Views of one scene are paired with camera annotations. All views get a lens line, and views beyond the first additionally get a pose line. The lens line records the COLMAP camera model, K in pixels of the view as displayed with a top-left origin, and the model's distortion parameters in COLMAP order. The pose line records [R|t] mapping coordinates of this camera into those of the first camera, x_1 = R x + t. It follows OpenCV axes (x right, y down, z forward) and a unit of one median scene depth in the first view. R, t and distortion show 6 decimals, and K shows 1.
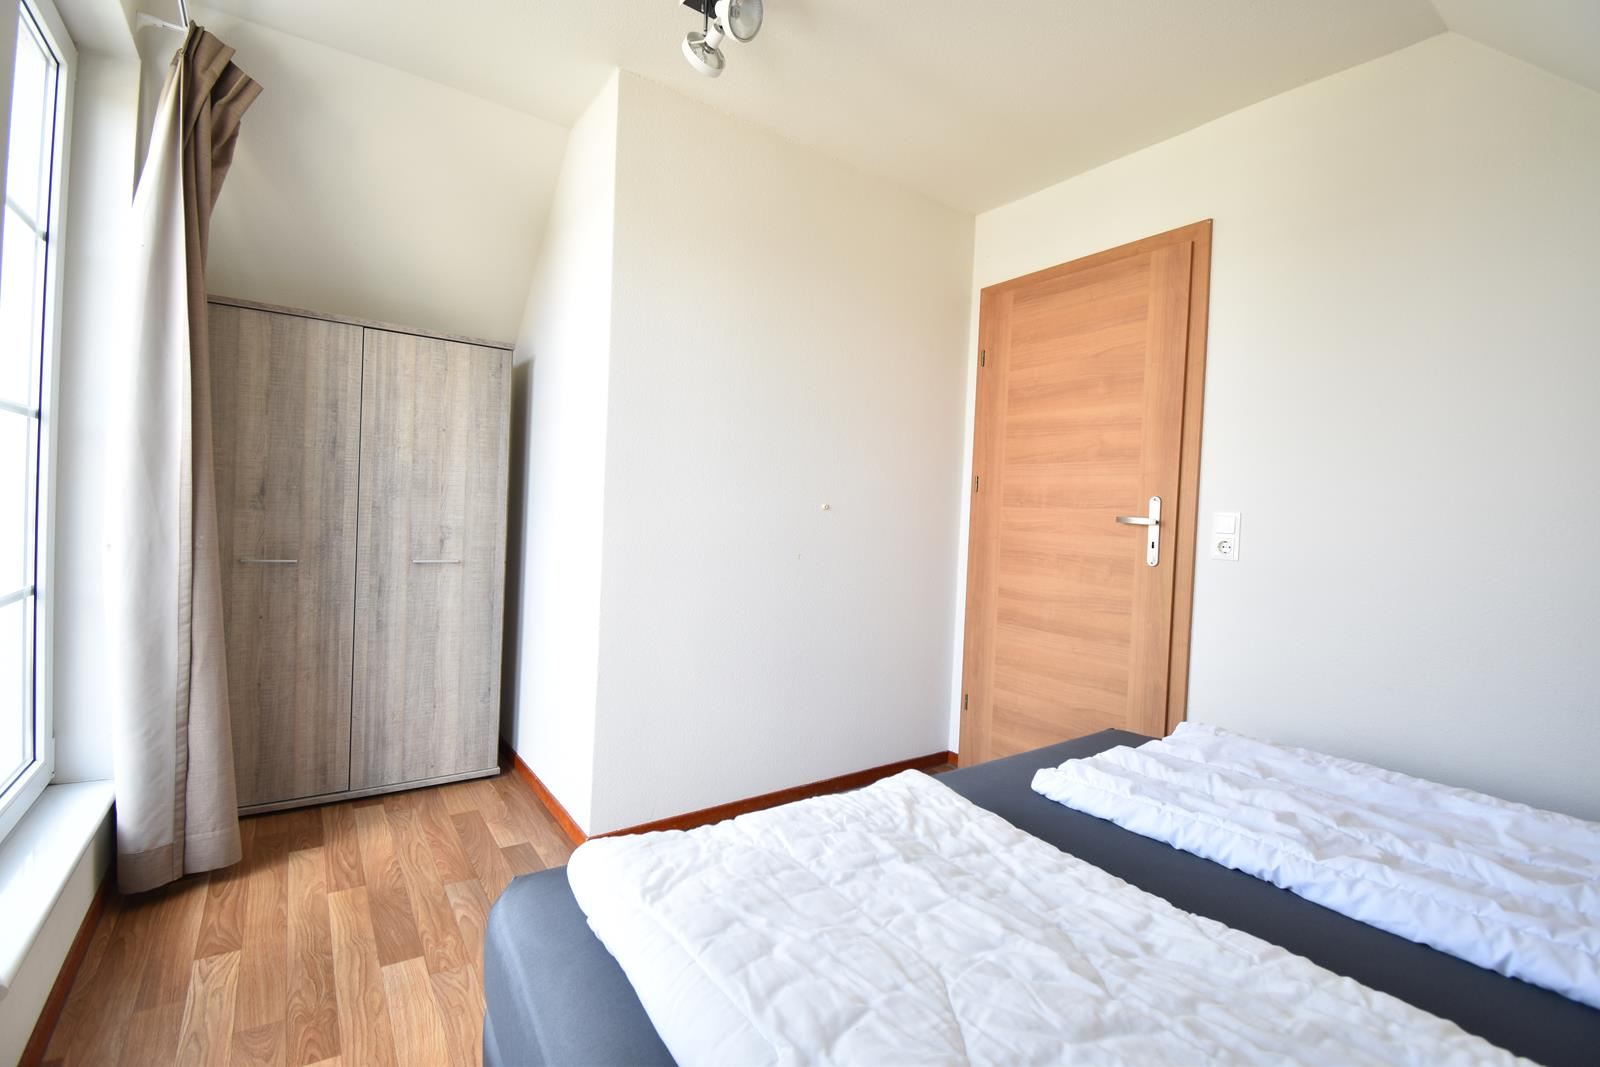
lens RADIAL K [[699.5, 0, 803.4], [0, 699.5, 530.2], [0, 0, 1]] dist [-0.005162, -0.008203]
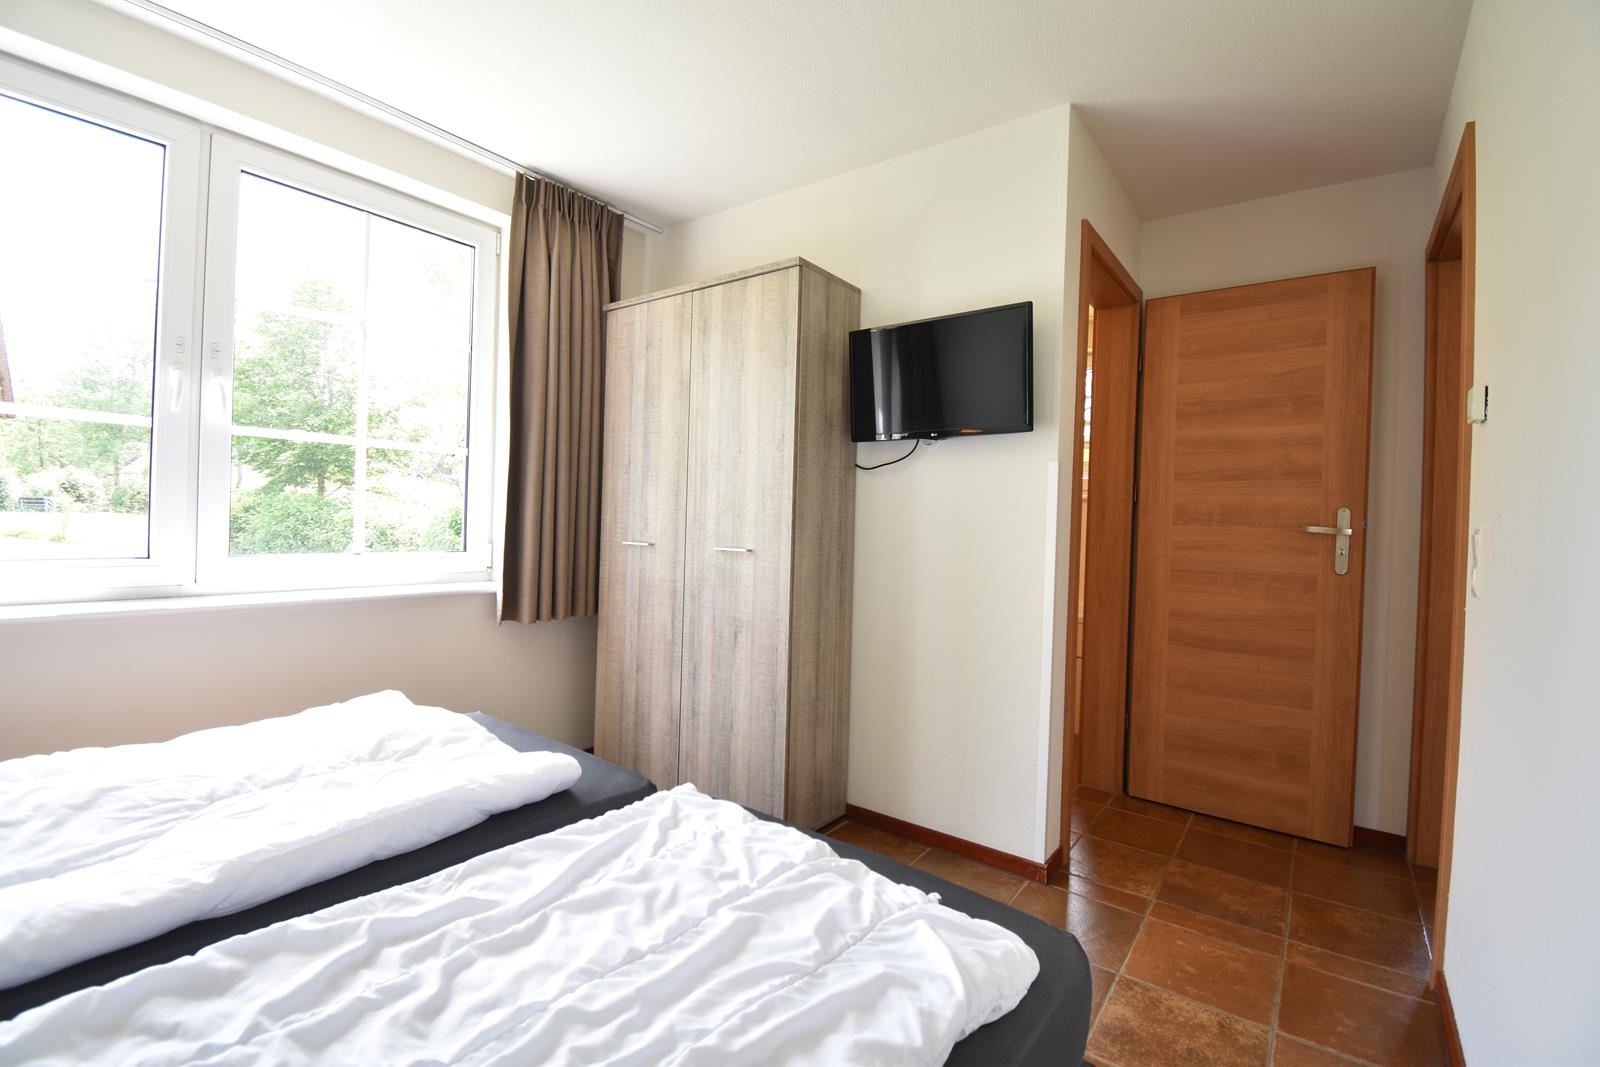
lens RADIAL K [[699.5, 0, 809.9], [0, 699.5, 527.5], [0, 0, 1]] dist [-0.005162, -0.008203]
pose [[0.934637, 0.000935, 0.355602, -0.560642], [0.007705, 0.999708, -0.022882, -0.012110], [-0.355519, 0.024127, 0.934357, 0.297048]]
